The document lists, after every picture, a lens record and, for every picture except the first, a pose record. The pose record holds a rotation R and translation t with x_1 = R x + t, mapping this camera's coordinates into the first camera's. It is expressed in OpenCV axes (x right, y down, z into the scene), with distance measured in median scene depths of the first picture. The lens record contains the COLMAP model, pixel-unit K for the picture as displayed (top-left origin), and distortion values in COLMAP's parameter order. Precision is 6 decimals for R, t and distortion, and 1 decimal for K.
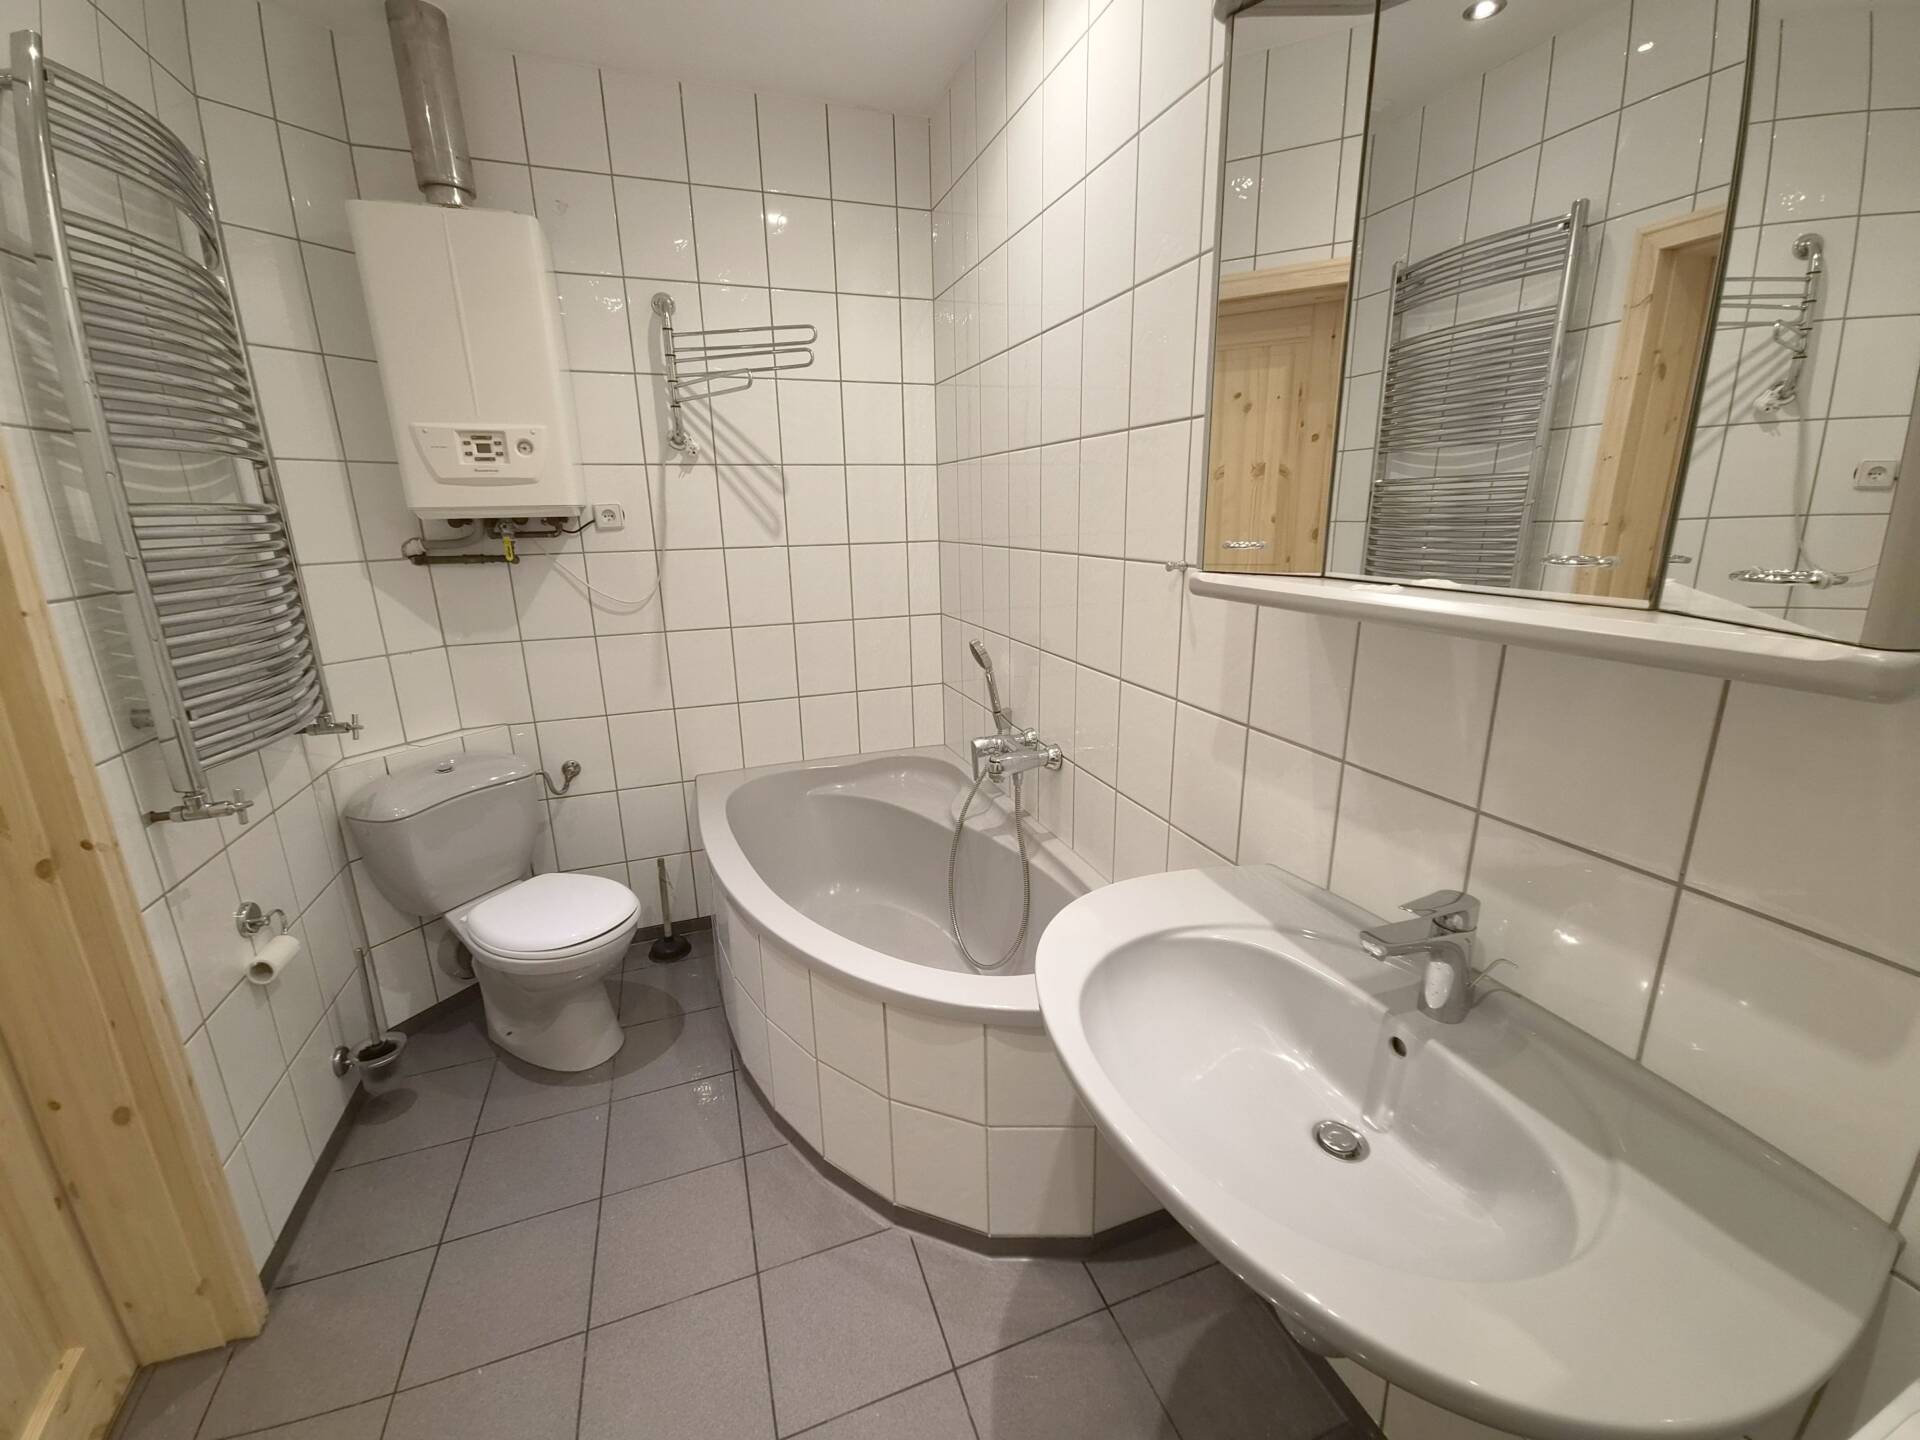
lens RADIAL K [[775.8, 0, 960.0], [0, 775.8, 720.0], [0, 0, 1]] dist [0.018943, -0.008259]
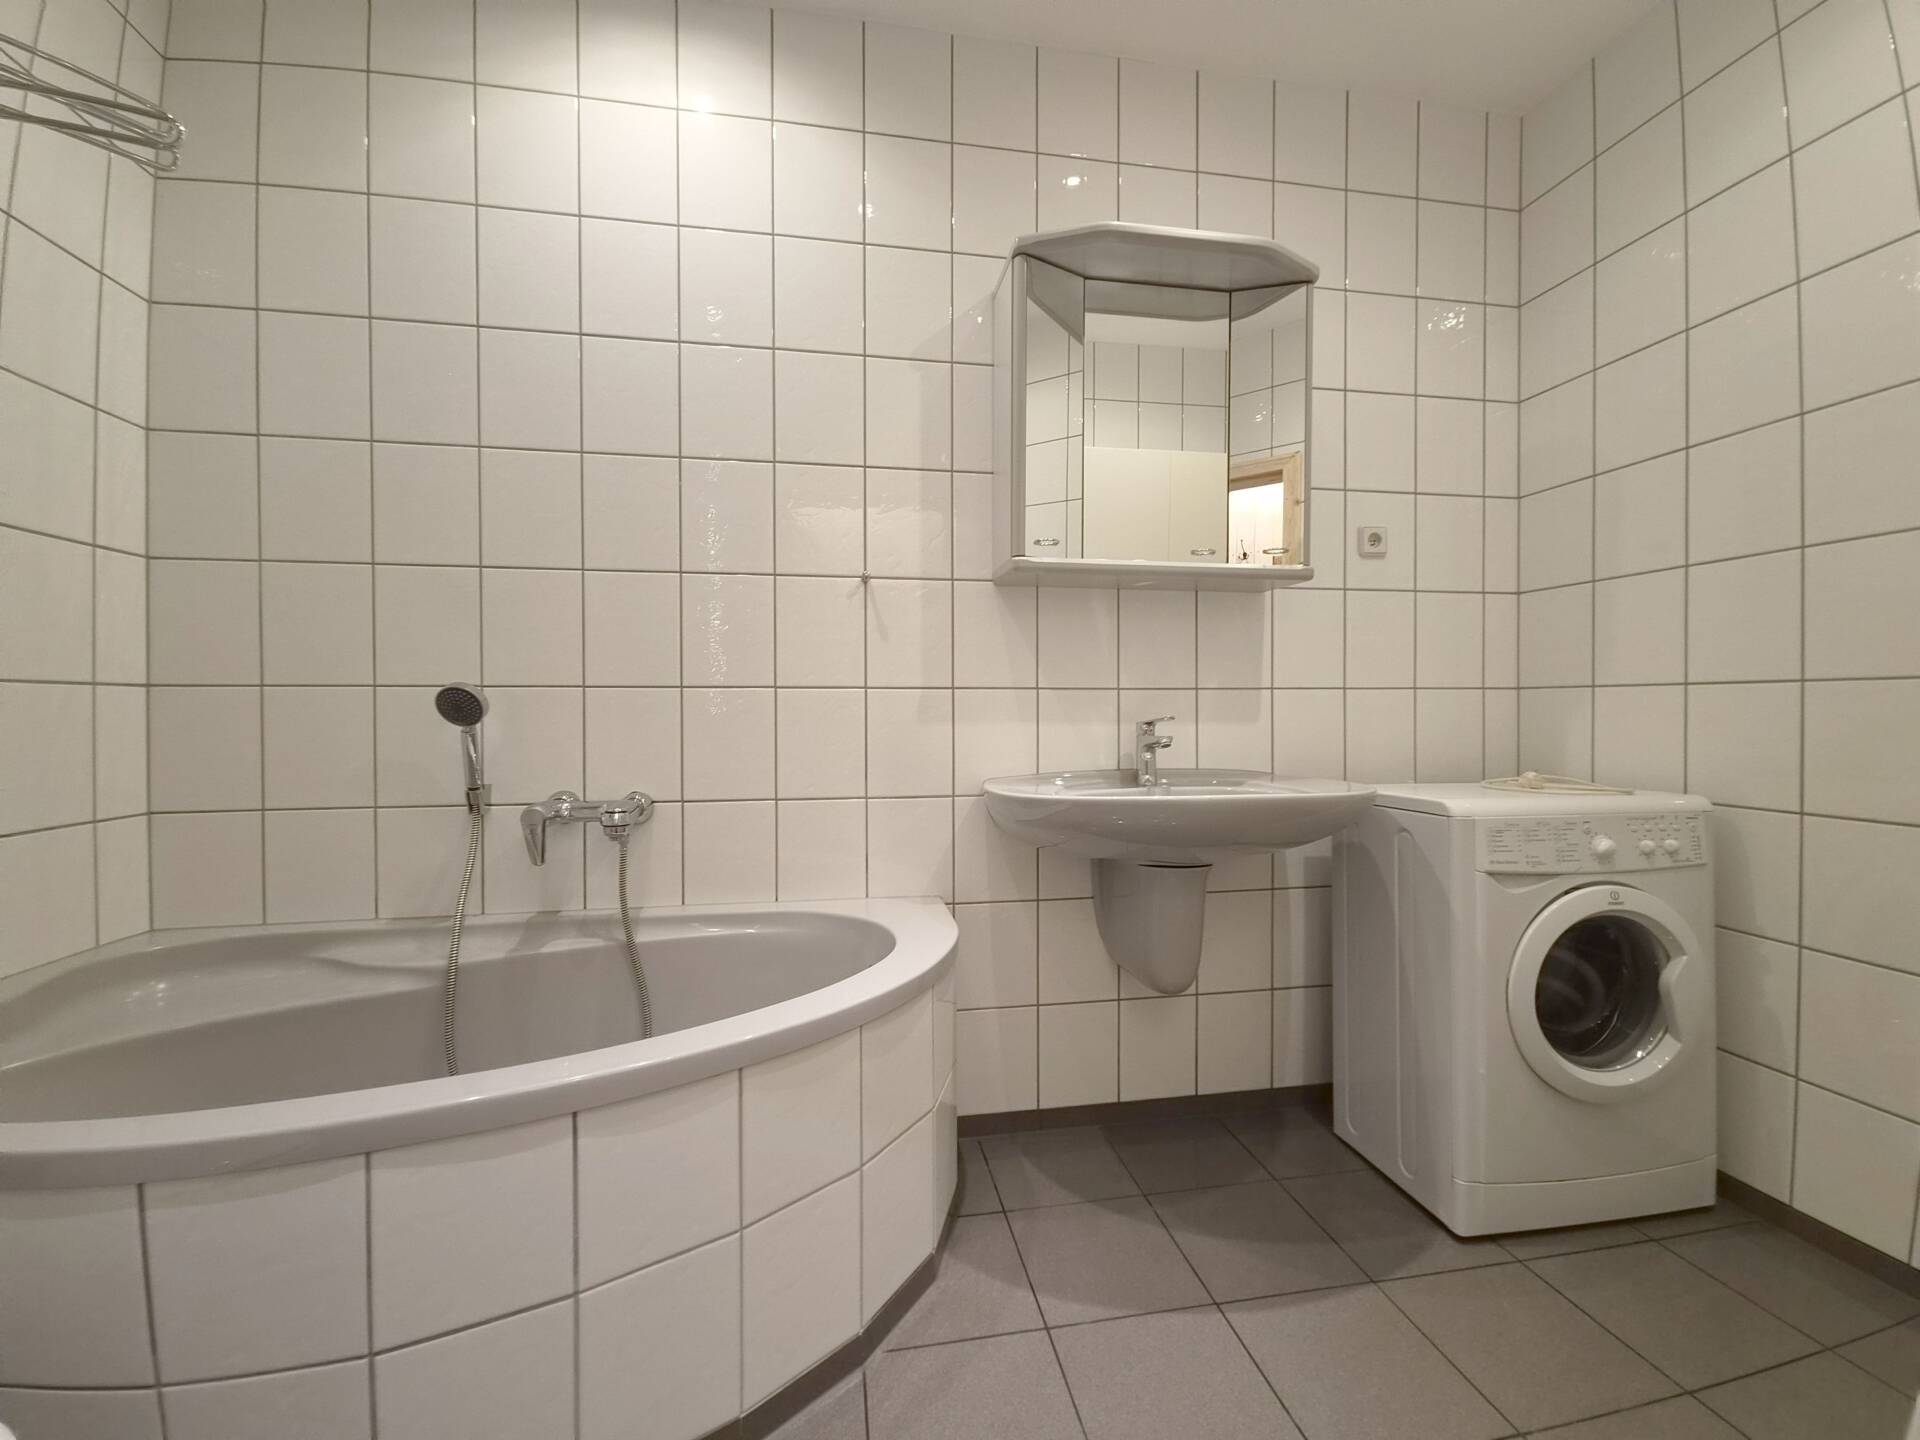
lens RADIAL K [[775.8, 0, 960.0], [0, 775.8, 720.0], [0, 0, 1]] dist [0.018943, -0.008259]
pose [[0.167685, 0.008272, 0.985806, -0.905411], [0.260208, 0.964132, -0.052351, 0.128155], [-0.950880, 0.265293, 0.159518, 0.702057]]
